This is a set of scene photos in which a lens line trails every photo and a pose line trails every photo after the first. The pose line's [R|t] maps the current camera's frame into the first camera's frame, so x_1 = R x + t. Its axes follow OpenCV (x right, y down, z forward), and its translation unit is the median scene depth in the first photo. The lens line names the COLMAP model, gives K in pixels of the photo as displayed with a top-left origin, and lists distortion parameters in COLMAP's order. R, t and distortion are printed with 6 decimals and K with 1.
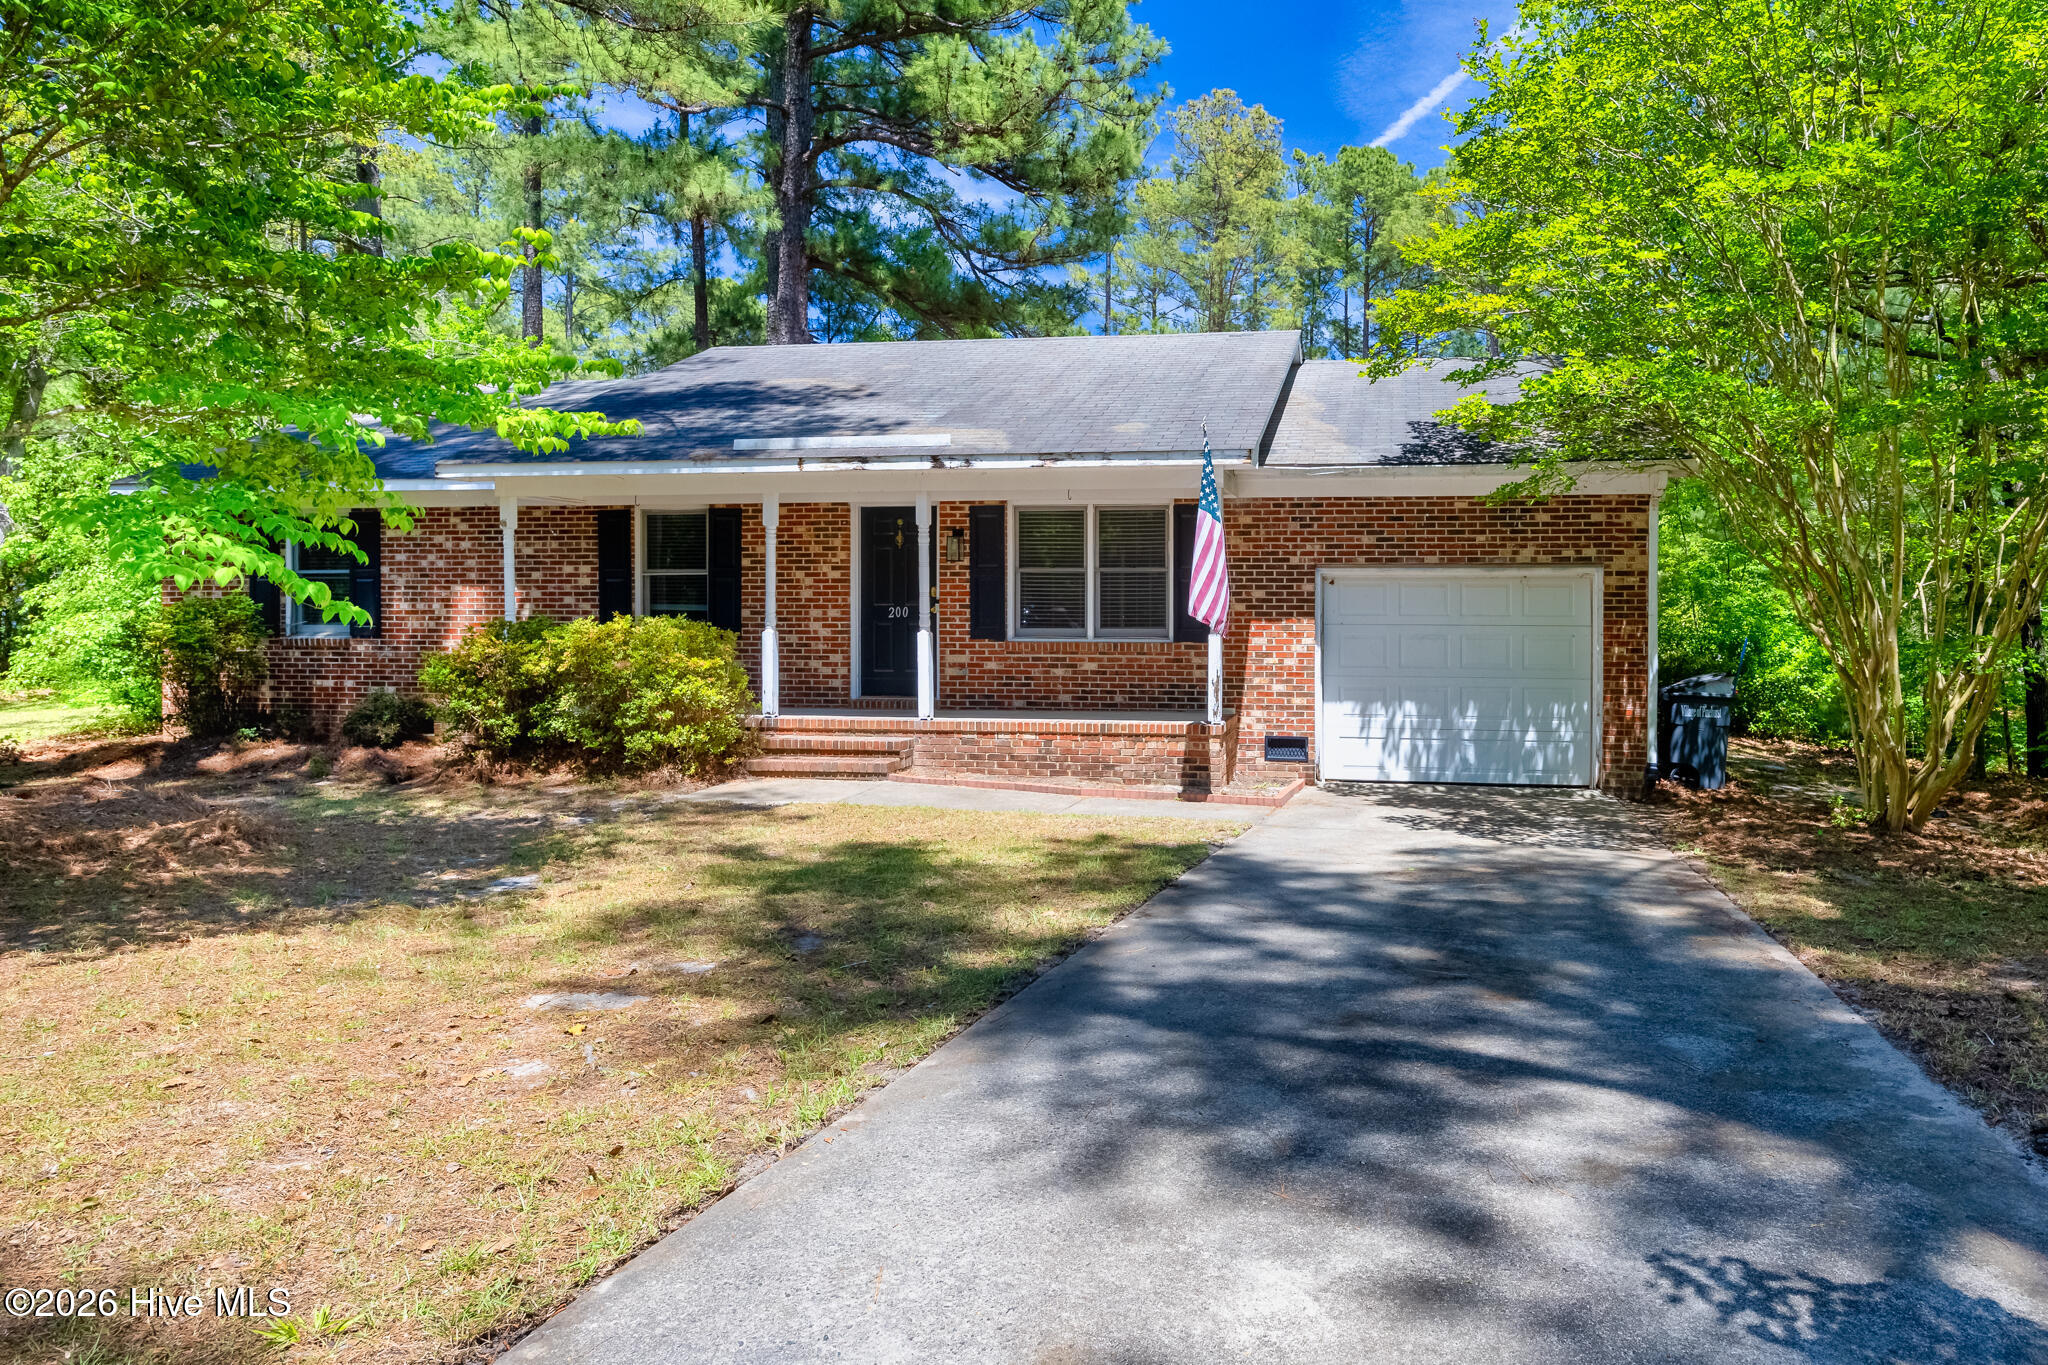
lens RADIAL K [[1134.5, 0, 1023.2], [0, 1134.5, 680.3], [0, 0, 1]] dist [-0.001250, 0.000853]
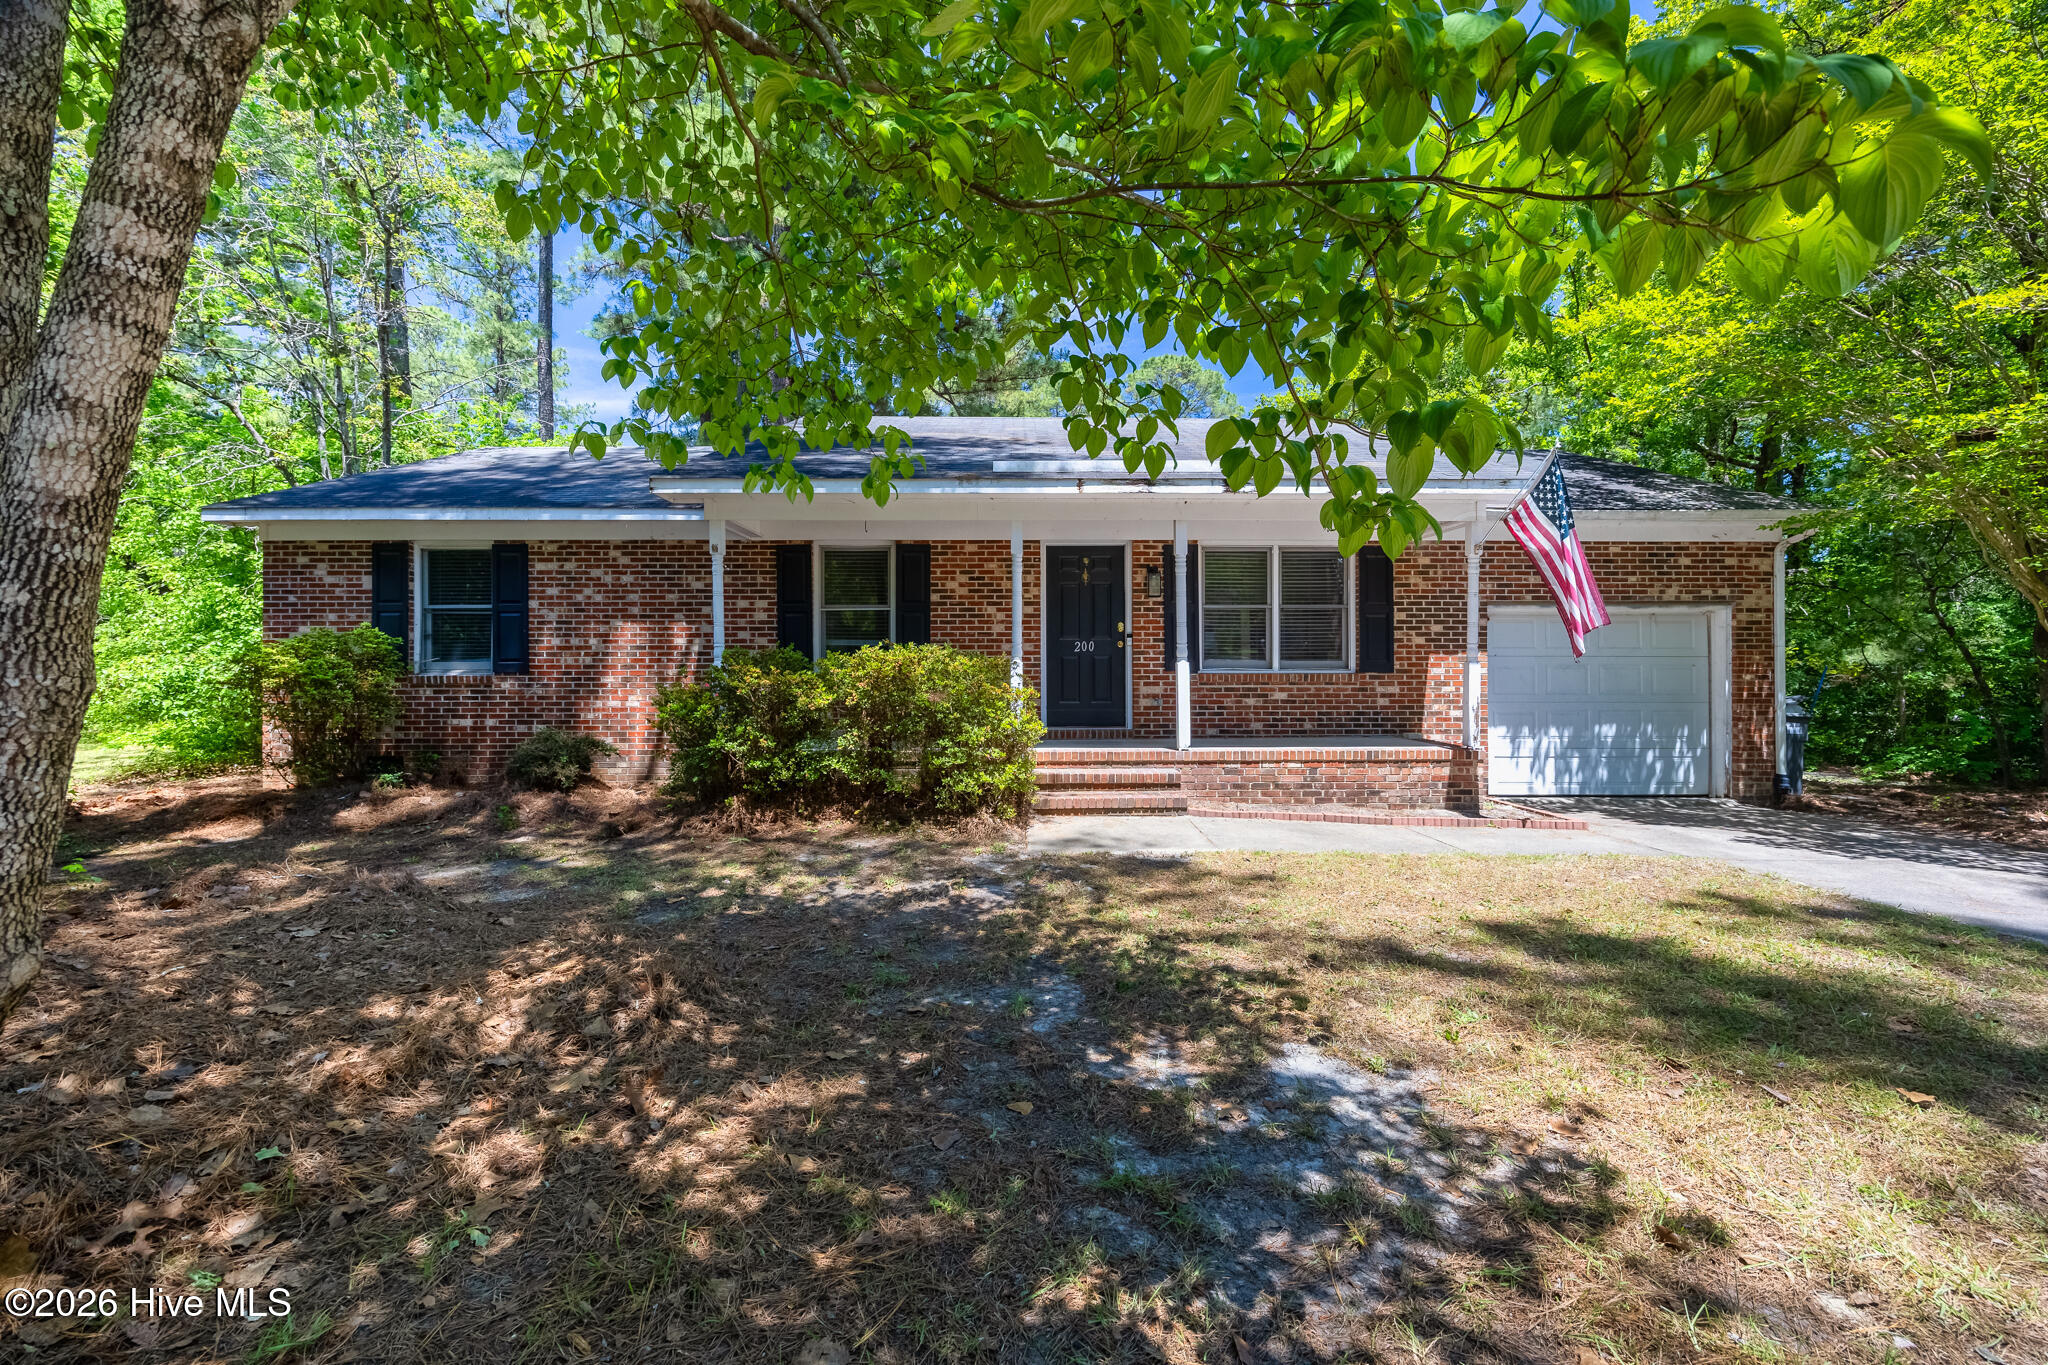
lens RADIAL K [[798.5, 0, 1026.0], [0, 798.5, 688.2], [0, 0, 1]] dist [-0.003247, -0.000807]
pose [[0.984673, -0.007632, 0.174241, -0.322794], [0.012987, 0.999477, -0.029609, -0.000403], [-0.173924, 0.031418, 0.984258, 0.314229]]
